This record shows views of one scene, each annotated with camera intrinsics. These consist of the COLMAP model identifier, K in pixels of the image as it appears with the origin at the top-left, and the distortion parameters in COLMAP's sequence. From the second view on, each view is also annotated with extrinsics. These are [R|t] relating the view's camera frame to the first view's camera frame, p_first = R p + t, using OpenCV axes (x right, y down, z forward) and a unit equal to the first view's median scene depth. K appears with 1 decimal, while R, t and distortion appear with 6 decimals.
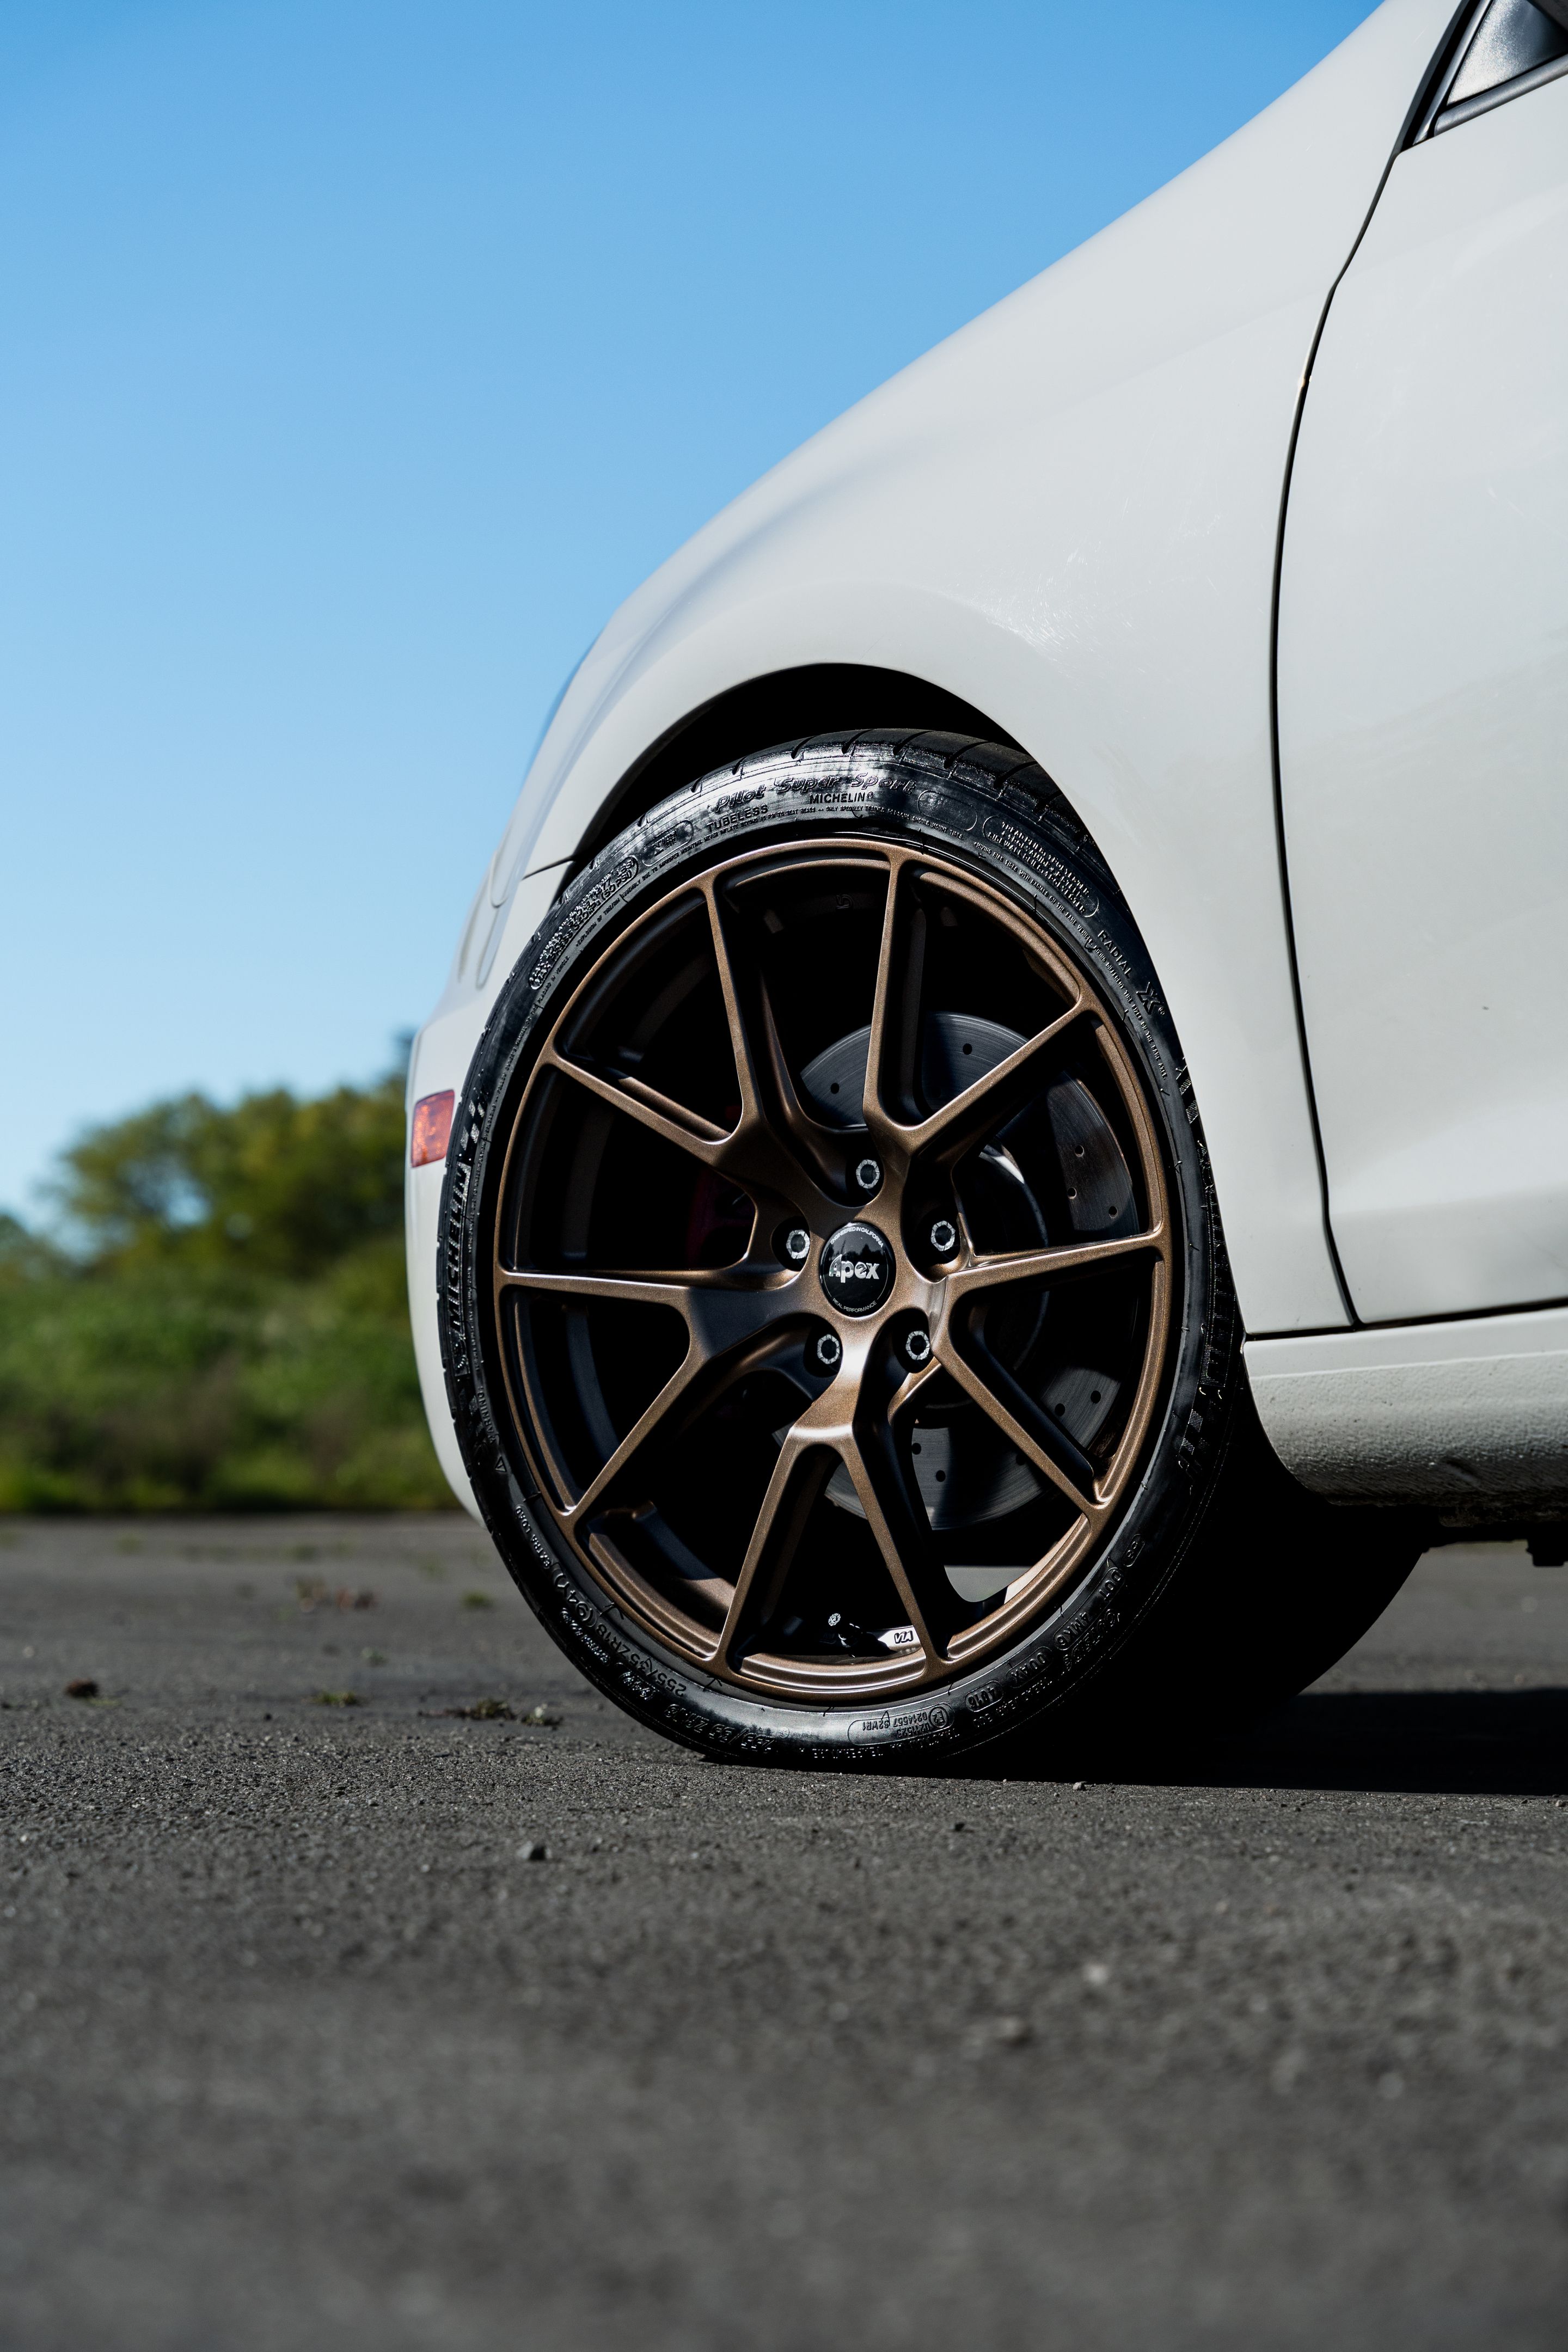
lens RADIAL K [[4555.9, 0, 730.7], [0, 4555.9, 1176.0], [0, 0, 1]] dist [0.038033, 0.054855]
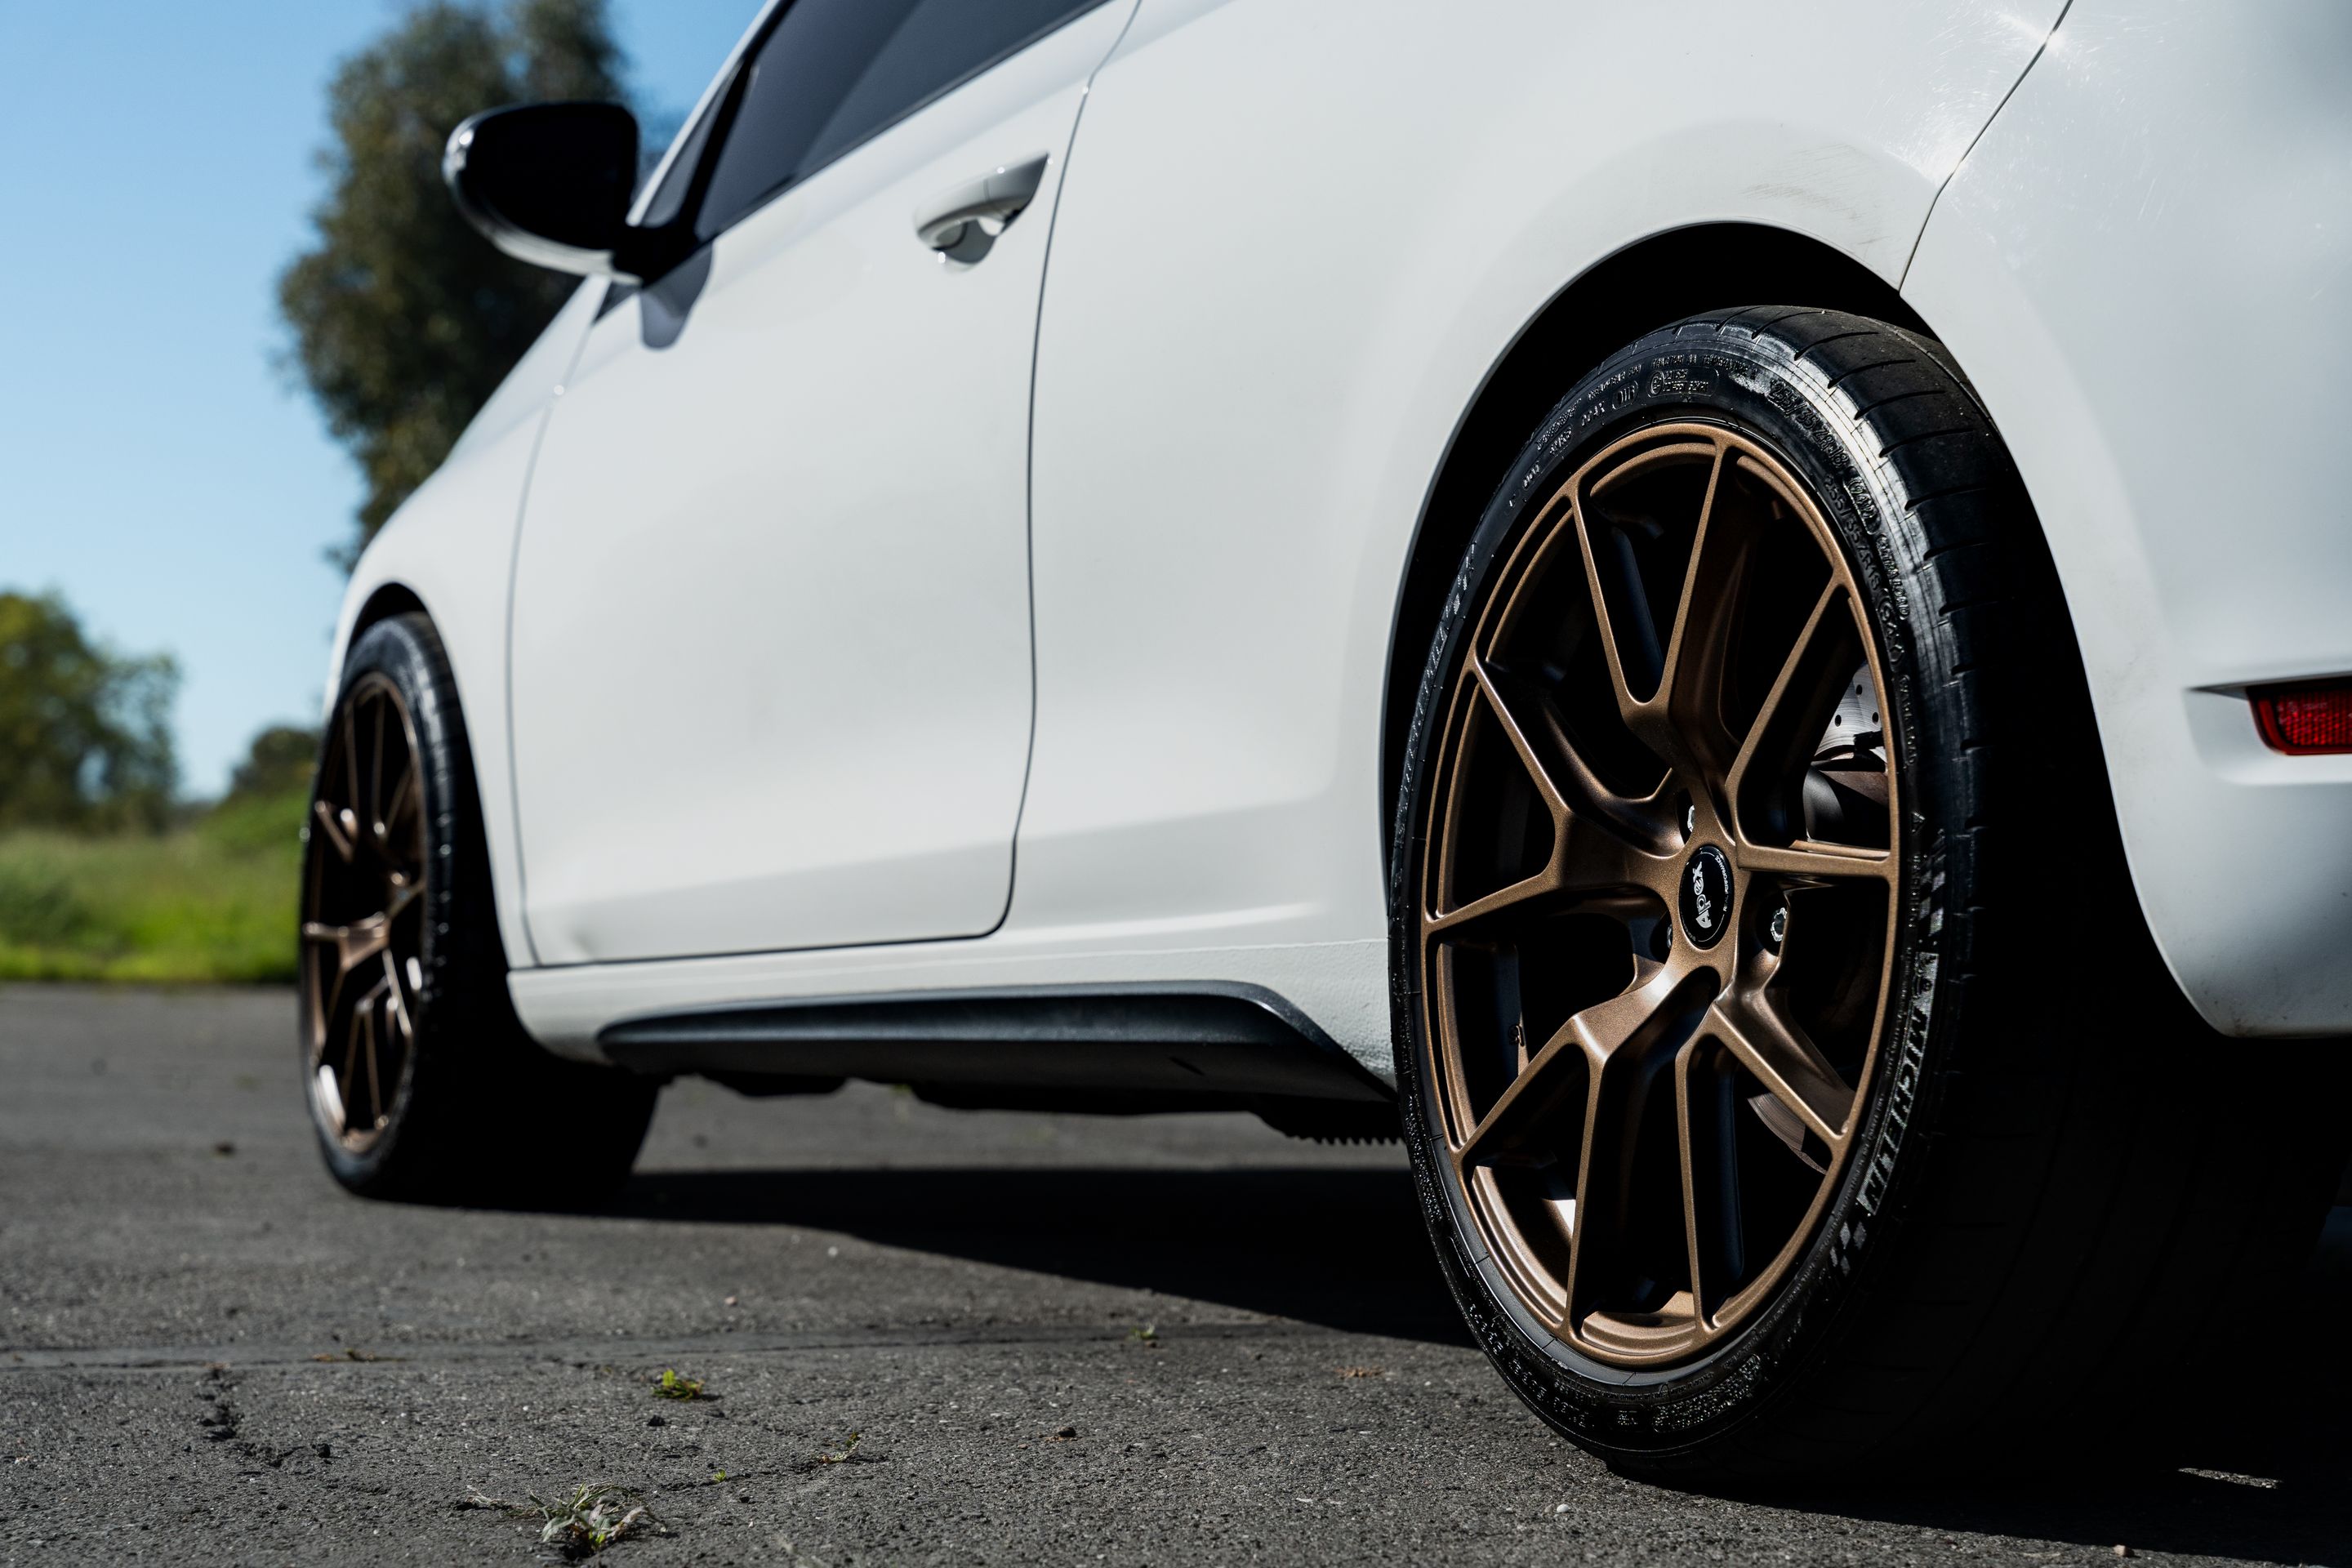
lens RADIAL K [[4623.2, 0, 1133.0], [0, 4623.2, 785.6], [0, 0, 1]] dist [0.056031, 0.092848]
pose [[0.979234, 0.004944, -0.202671, 0.669906], [0.001355, 0.999521, 0.030932, -0.087225], [0.202727, -0.030564, 0.978758, -0.706860]]
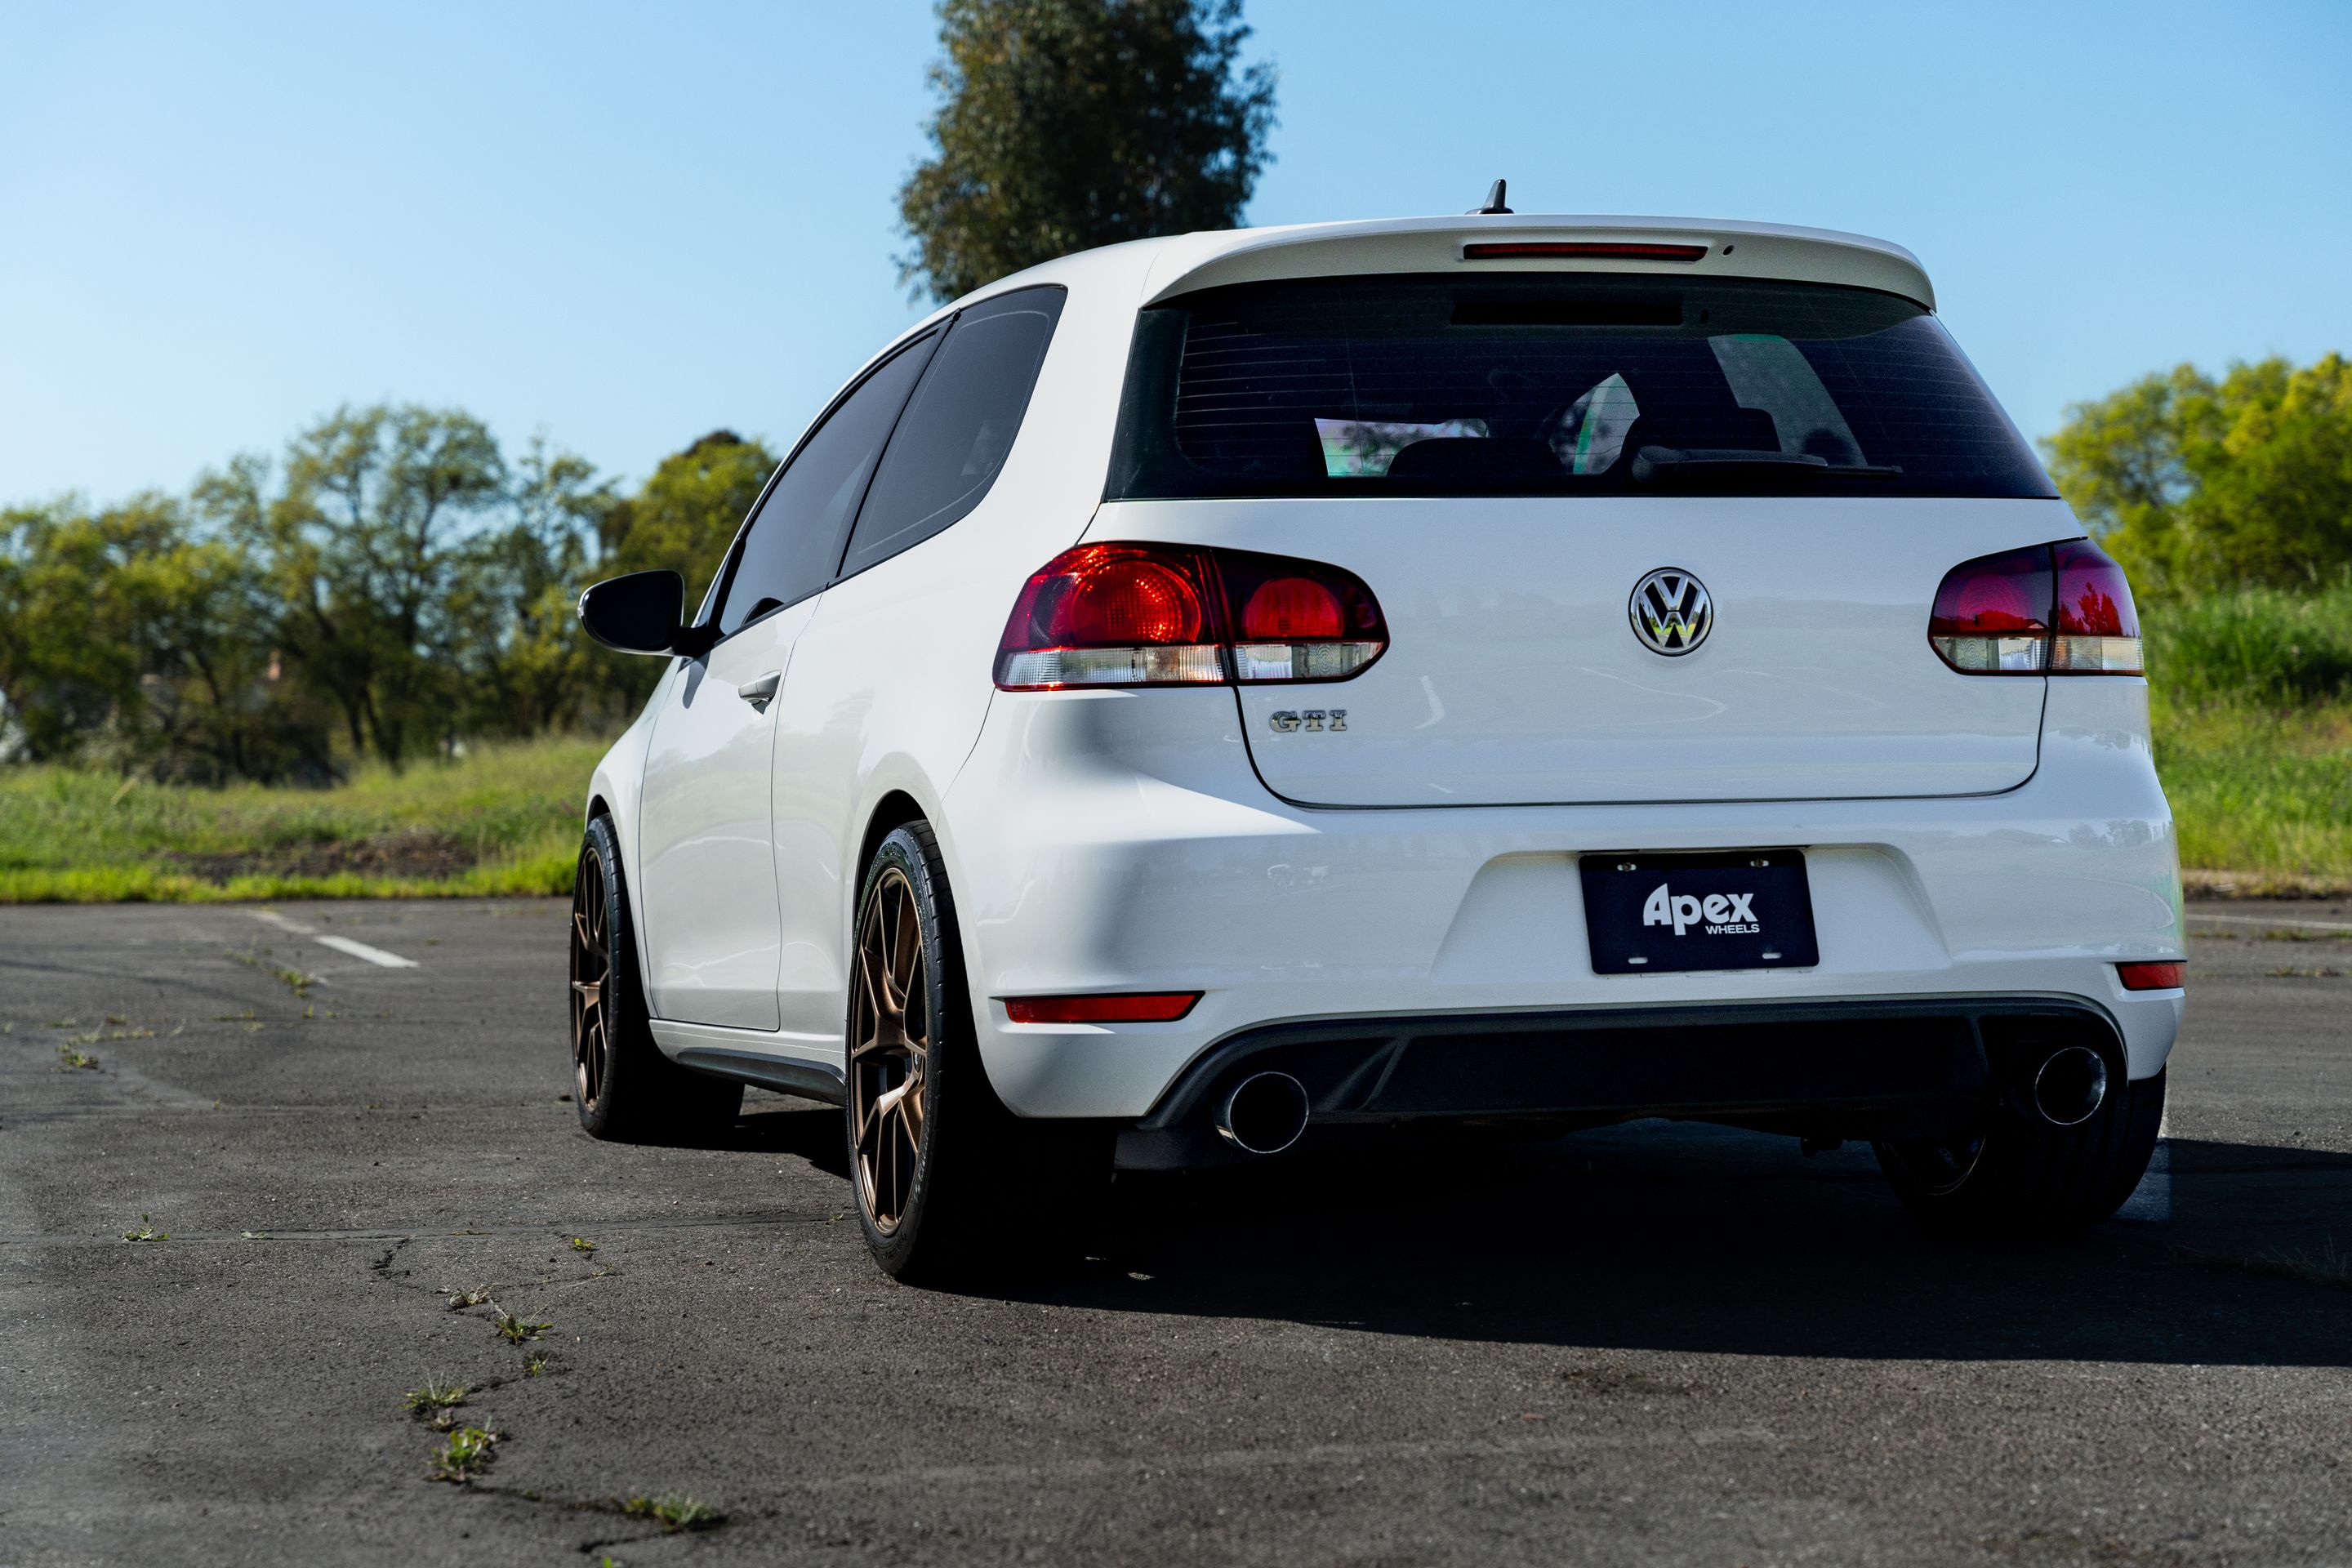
lens RADIAL K [[4834.8, 0, 1152.6], [0, 4834.8, 790.3], [0, 0, 1]] dist [0.038388, 0.223497]
pose [[0.936457, -0.008981, -0.350667, 1.585945], [0.035527, 0.996960, 0.069343, -0.339402], [0.348978, -0.077395, 0.933930, -2.050377]]
